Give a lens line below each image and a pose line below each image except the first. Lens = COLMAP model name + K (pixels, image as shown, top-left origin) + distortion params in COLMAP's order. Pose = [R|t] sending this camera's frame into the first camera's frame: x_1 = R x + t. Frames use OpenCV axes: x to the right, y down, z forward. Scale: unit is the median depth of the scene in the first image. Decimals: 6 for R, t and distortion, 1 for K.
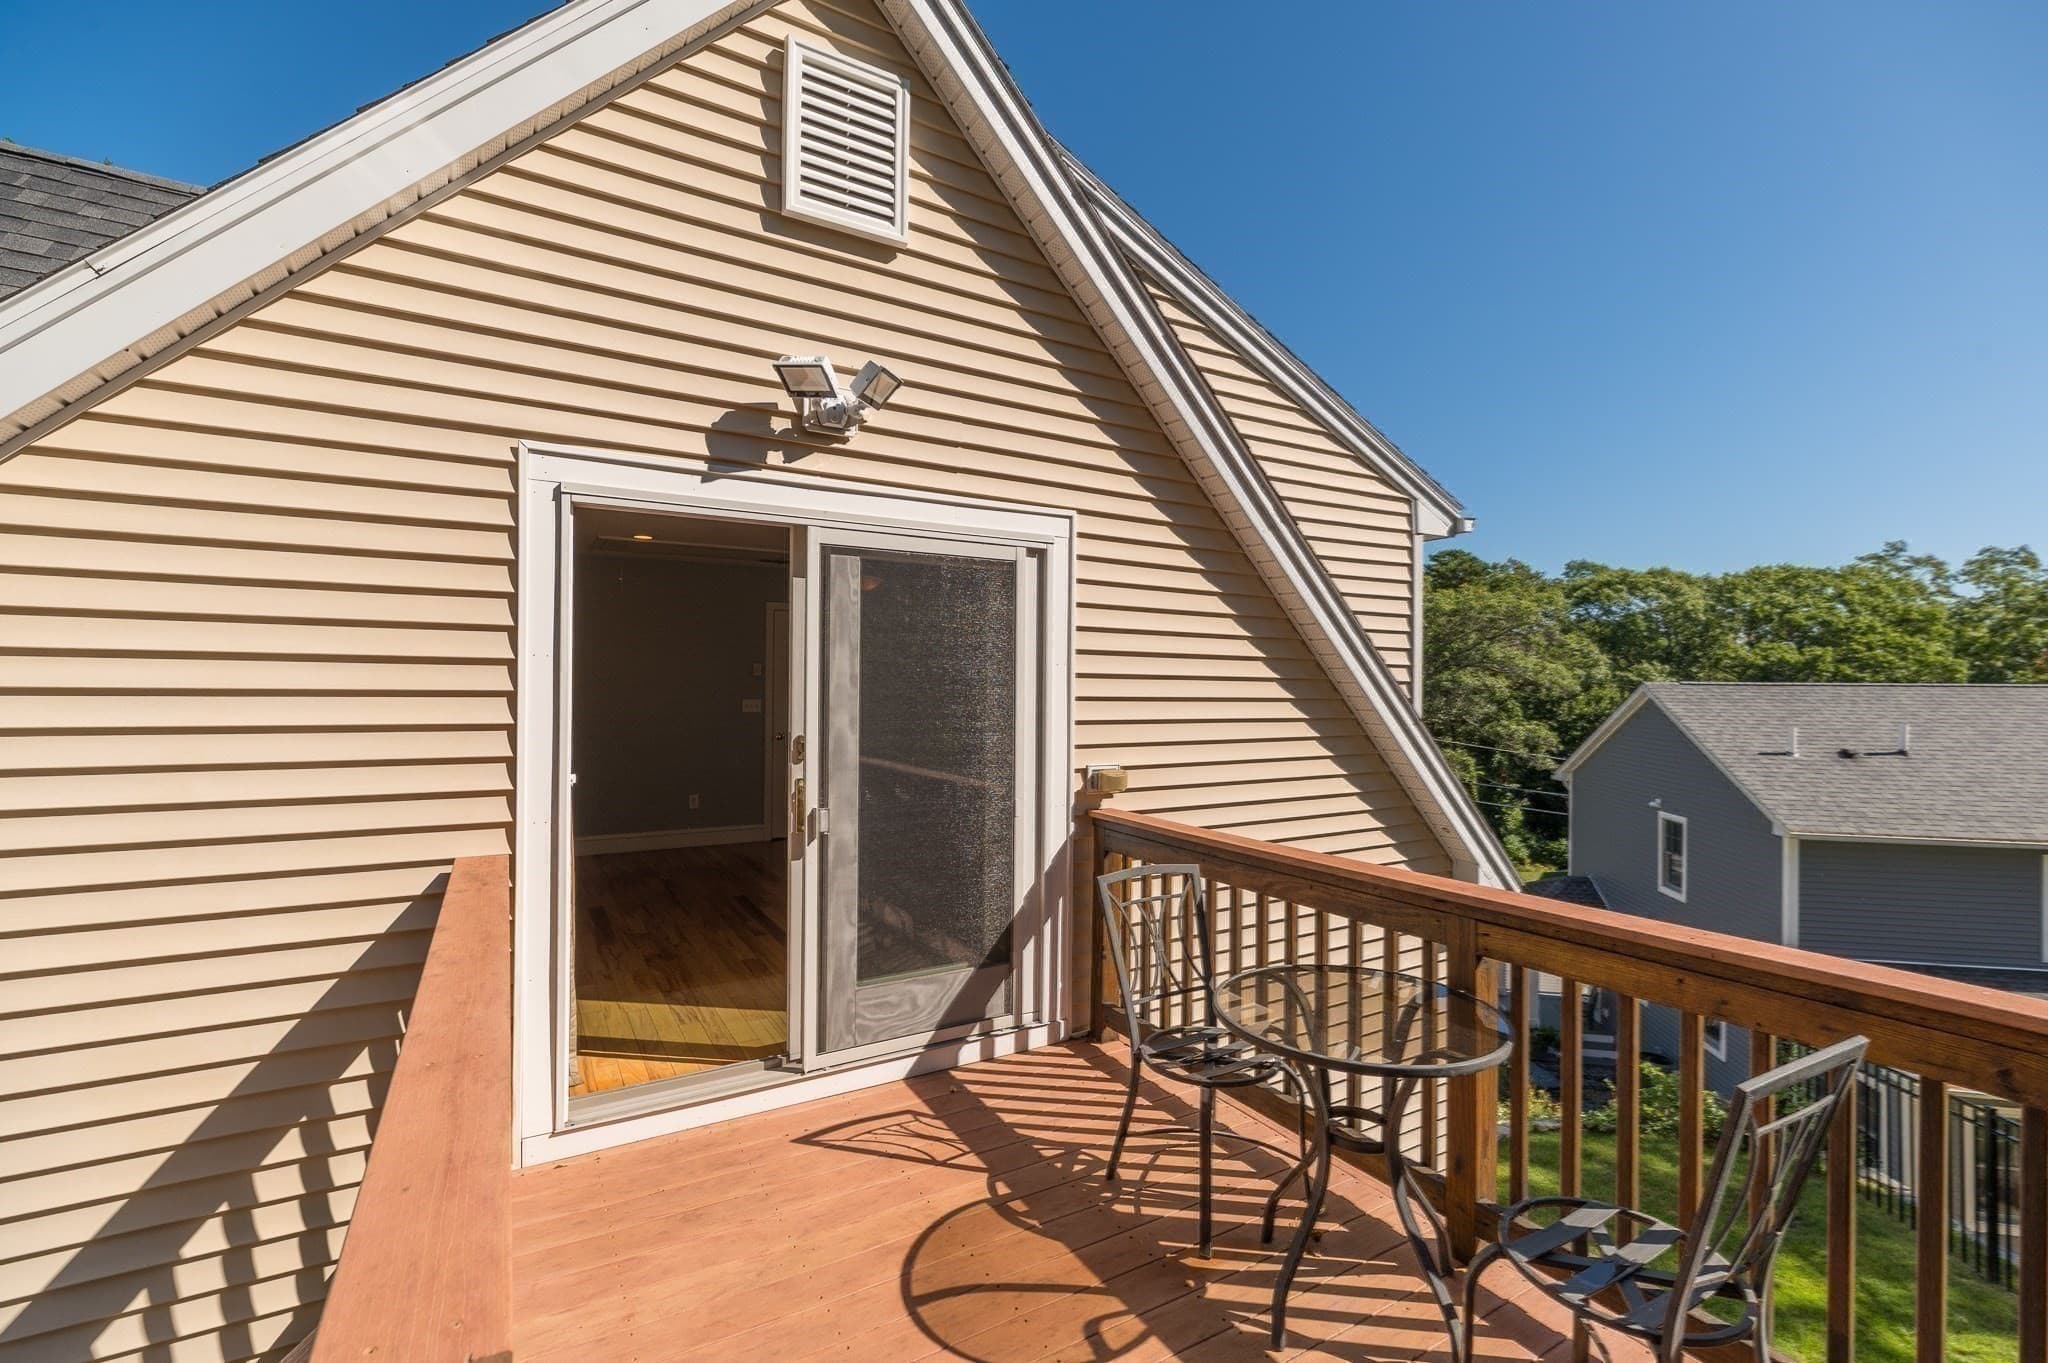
lens RADIAL K [[904.9, 0, 1028.6], [0, 904.9, 685.2], [0, 0, 1]] dist [-0.000339, 0.000139]
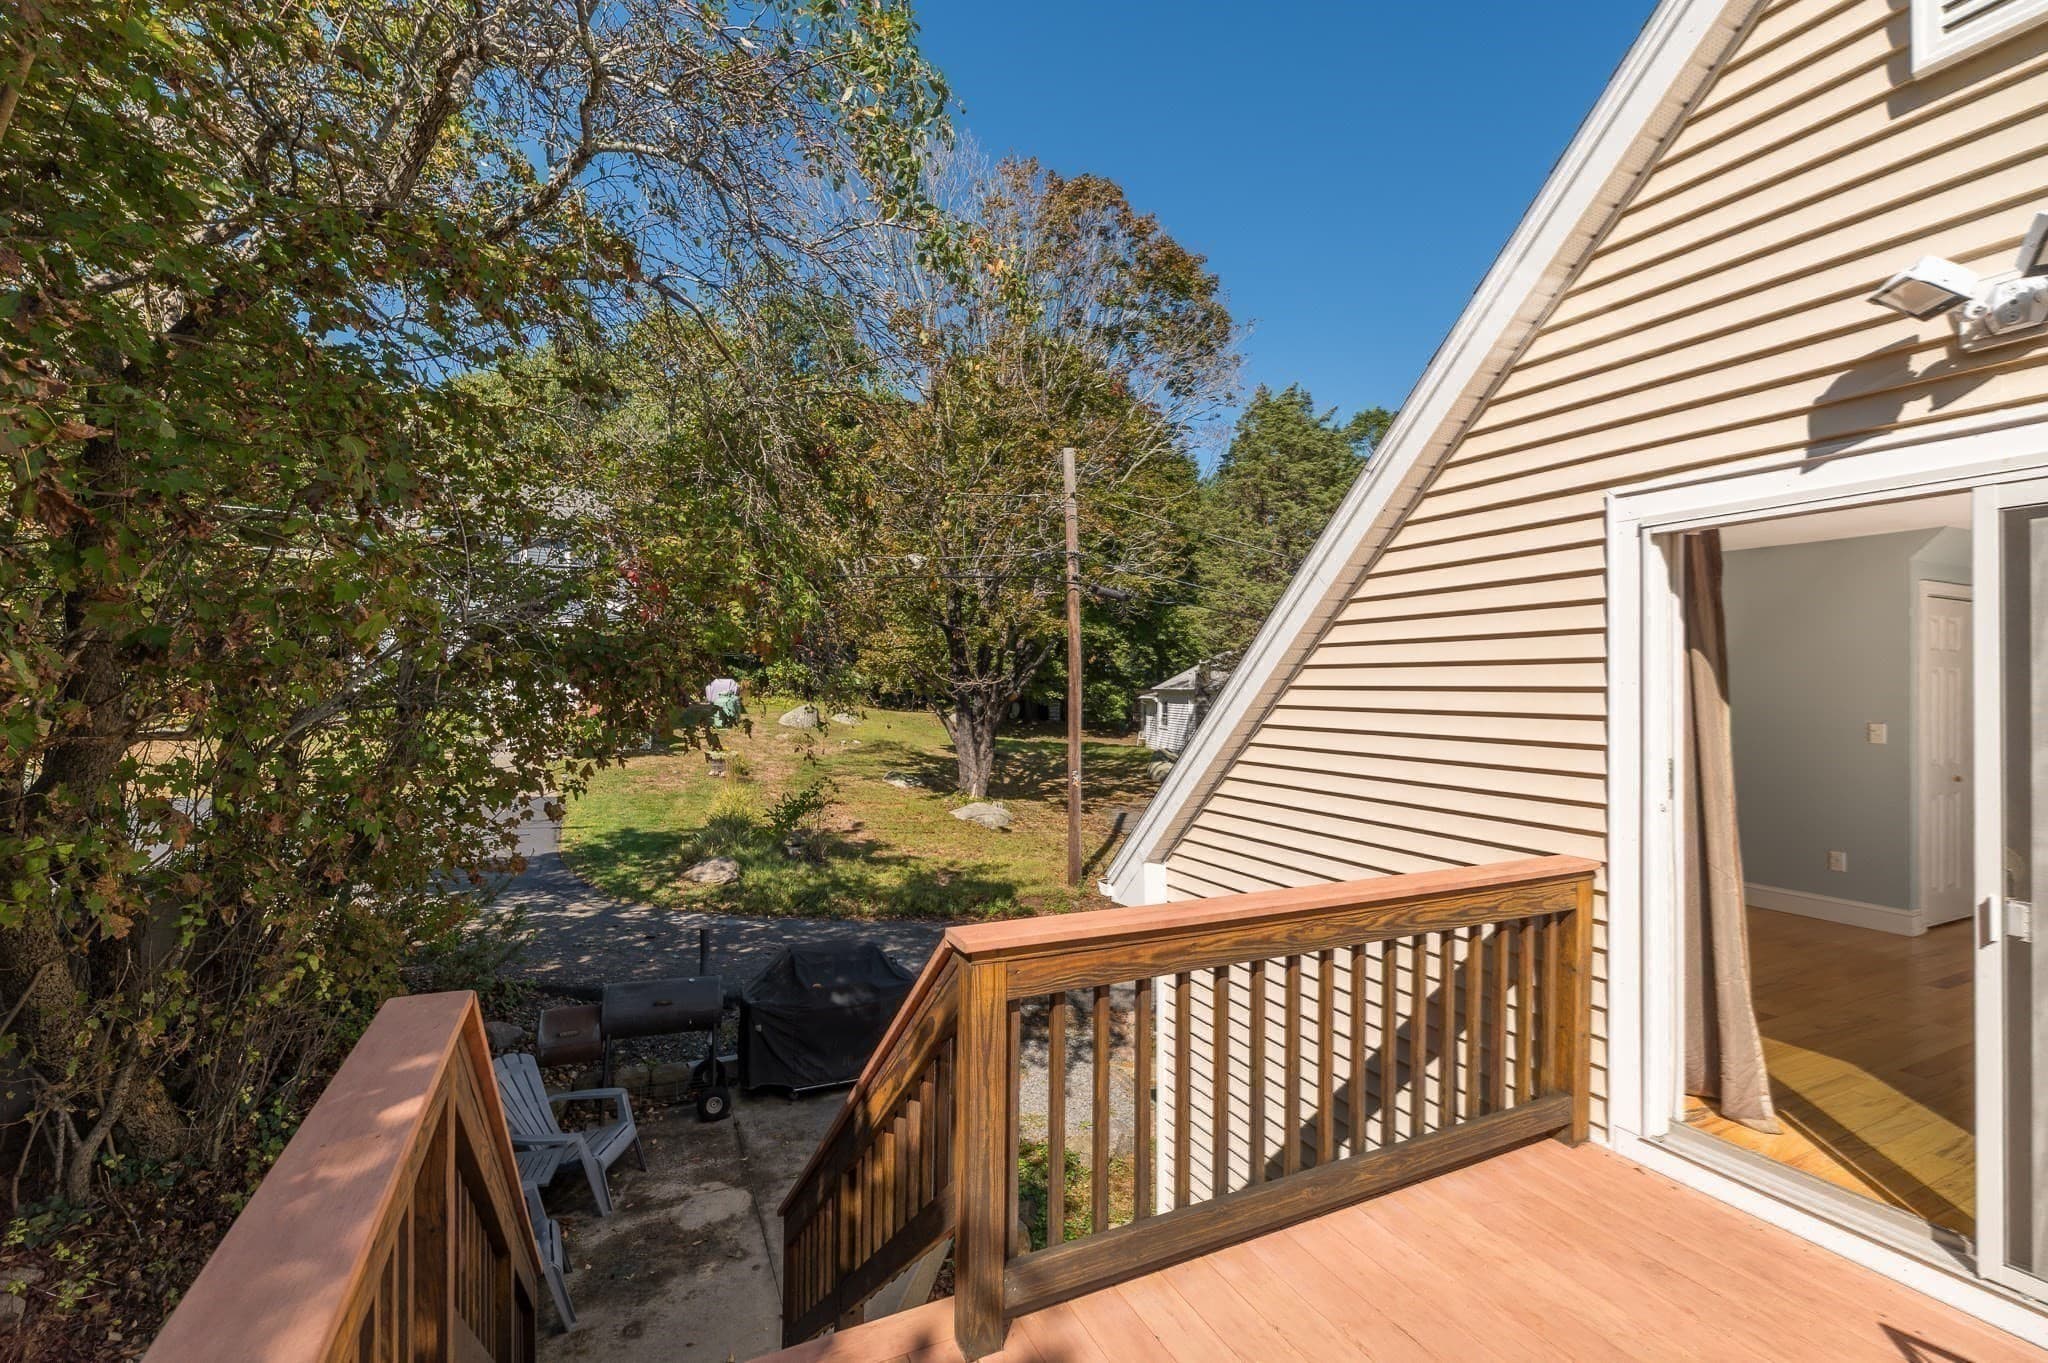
lens RADIAL K [[904.9, 0, 1028.6], [0, 904.9, 685.2], [0, 0, 1]] dist [-0.000339, 0.000139]
pose [[-0.100048, -0.013340, -0.994893, 0.545450], [-0.005580, 0.999902, -0.012846, -0.011101], [0.994967, 0.004266, -0.100112, 0.360651]]
